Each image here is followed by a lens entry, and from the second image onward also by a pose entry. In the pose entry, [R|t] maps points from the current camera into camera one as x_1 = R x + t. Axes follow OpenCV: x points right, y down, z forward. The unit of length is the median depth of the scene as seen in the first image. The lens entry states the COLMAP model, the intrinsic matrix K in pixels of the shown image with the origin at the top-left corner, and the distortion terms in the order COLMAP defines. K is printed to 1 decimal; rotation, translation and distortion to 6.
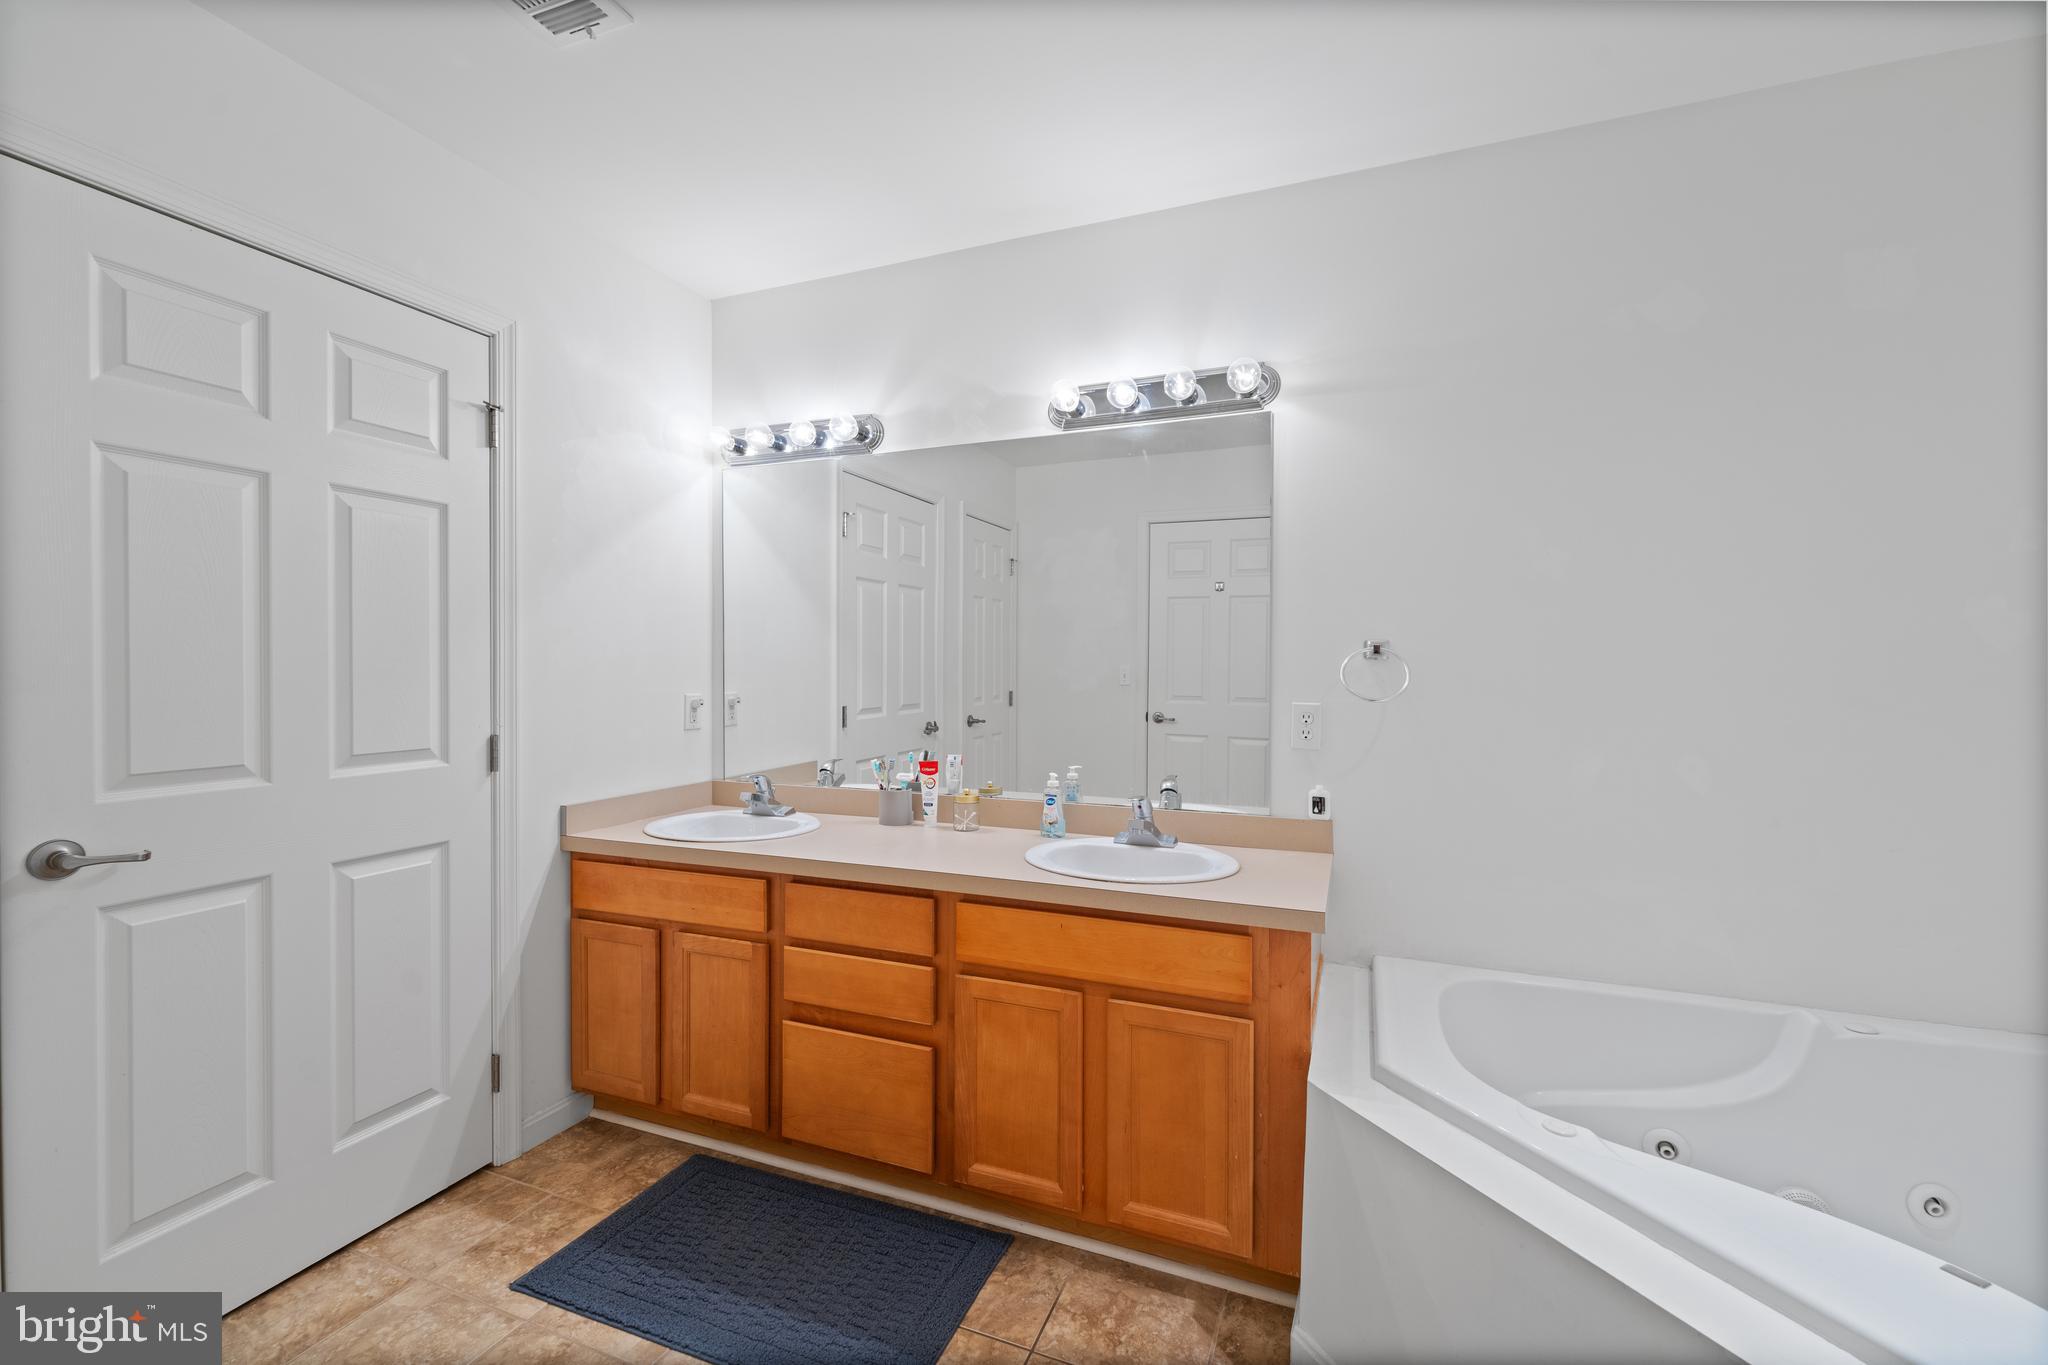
lens RADIAL K [[846.6, 0, 1015.9], [0, 846.6, 672.0], [0, 0, 1]] dist [-0.007164, -0.004595]
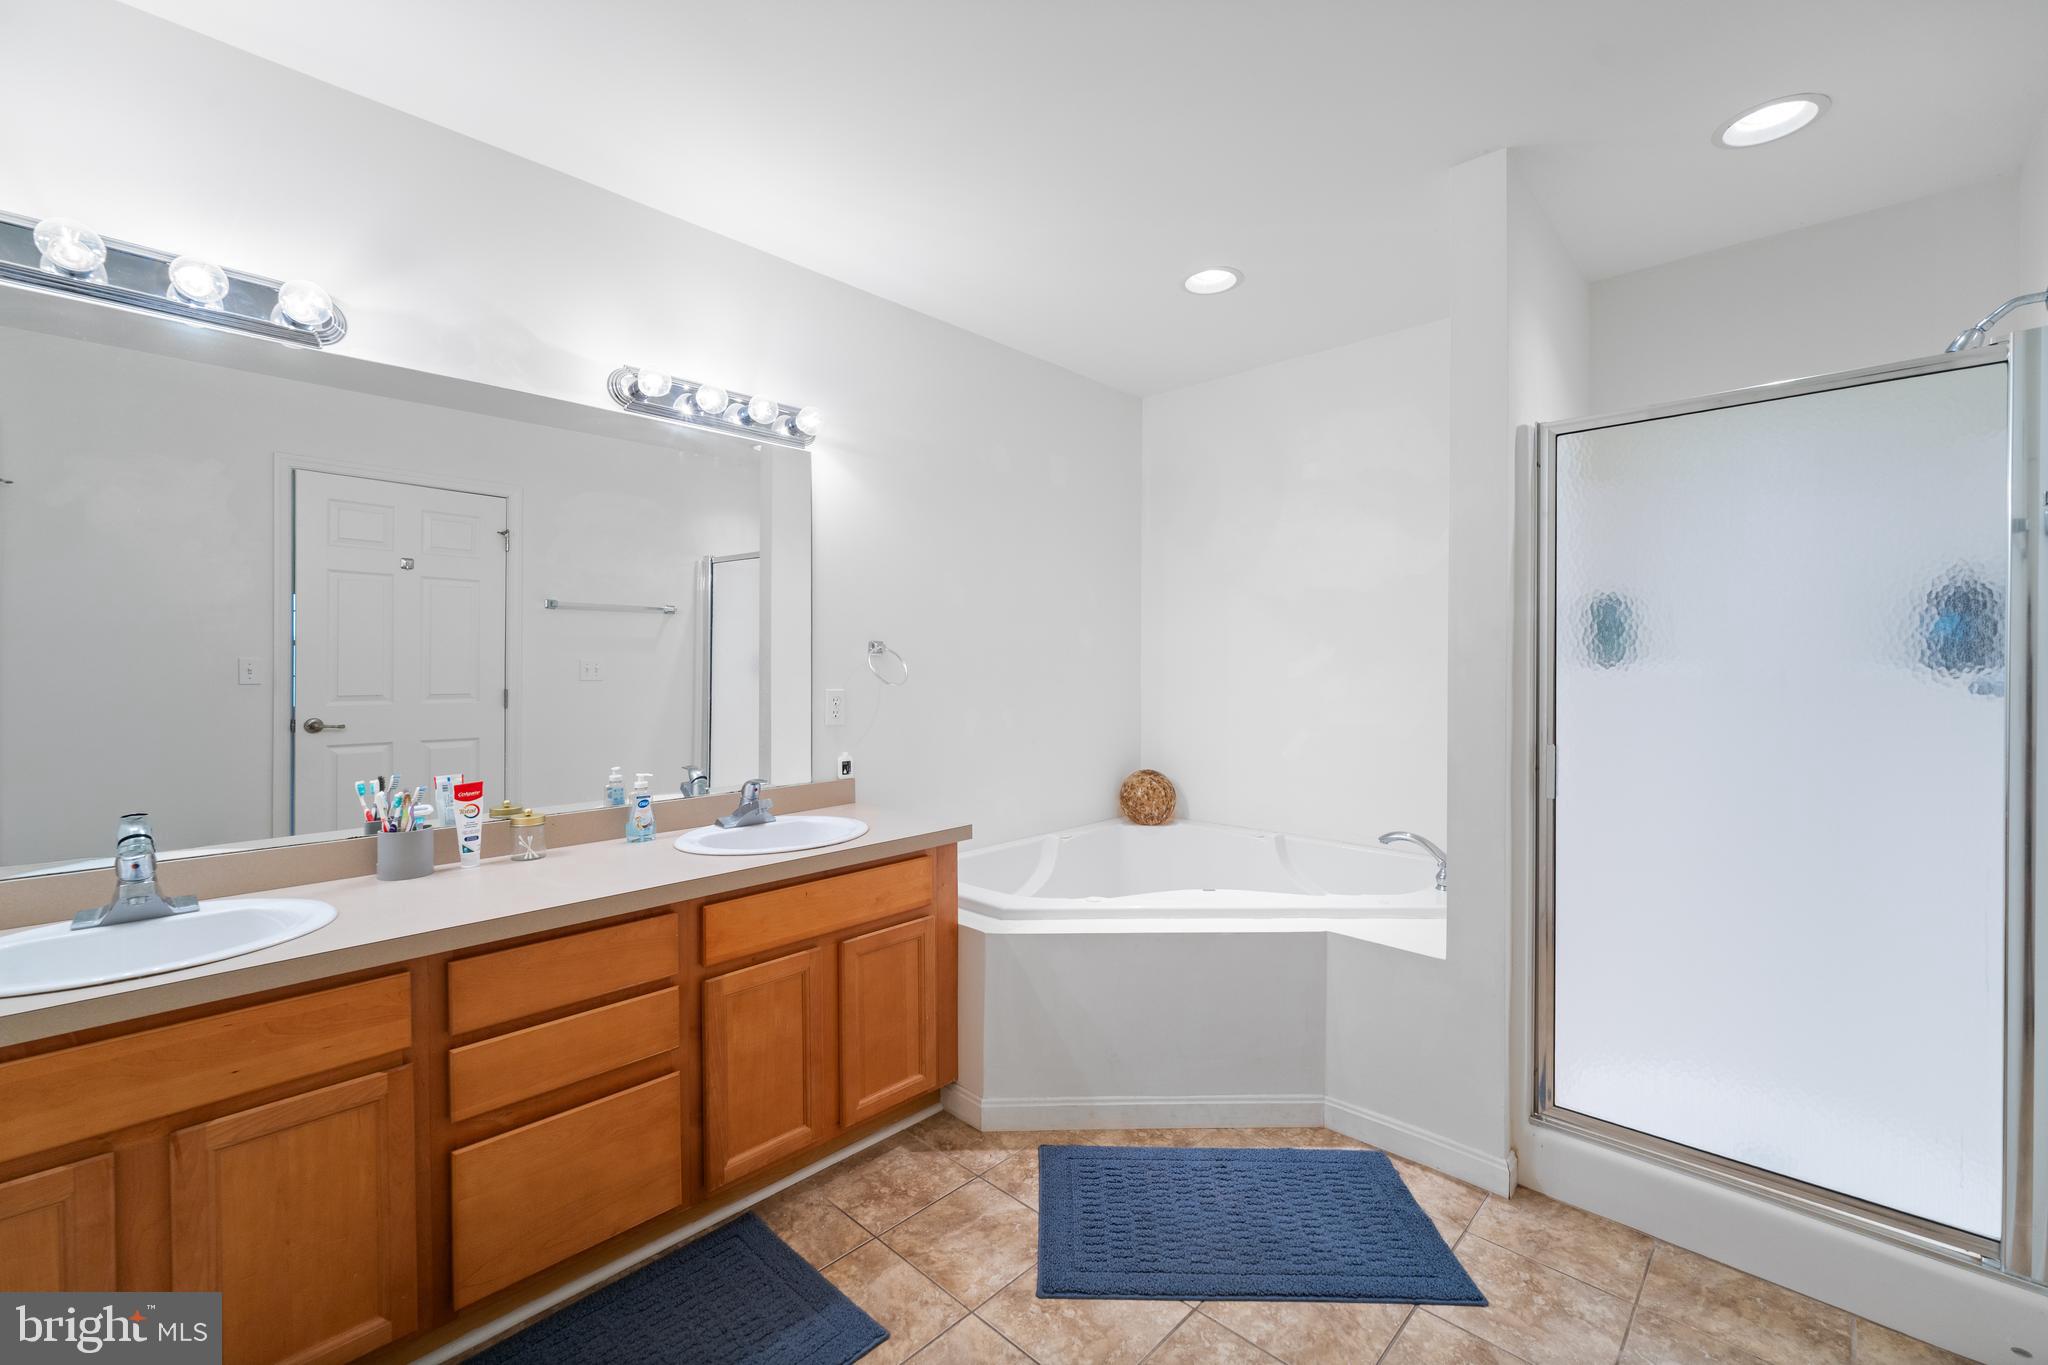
lens RADIAL K [[846.6, 0, 1032.6], [0, 846.6, 670.0], [0, 0, 1]] dist [-0.007164, -0.004595]
pose [[0.354805, -0.015086, 0.934819, -0.828081], [0.006441, 0.999886, 0.013691, -0.008375], [-0.934918, 0.001163, 0.354862, 0.303500]]
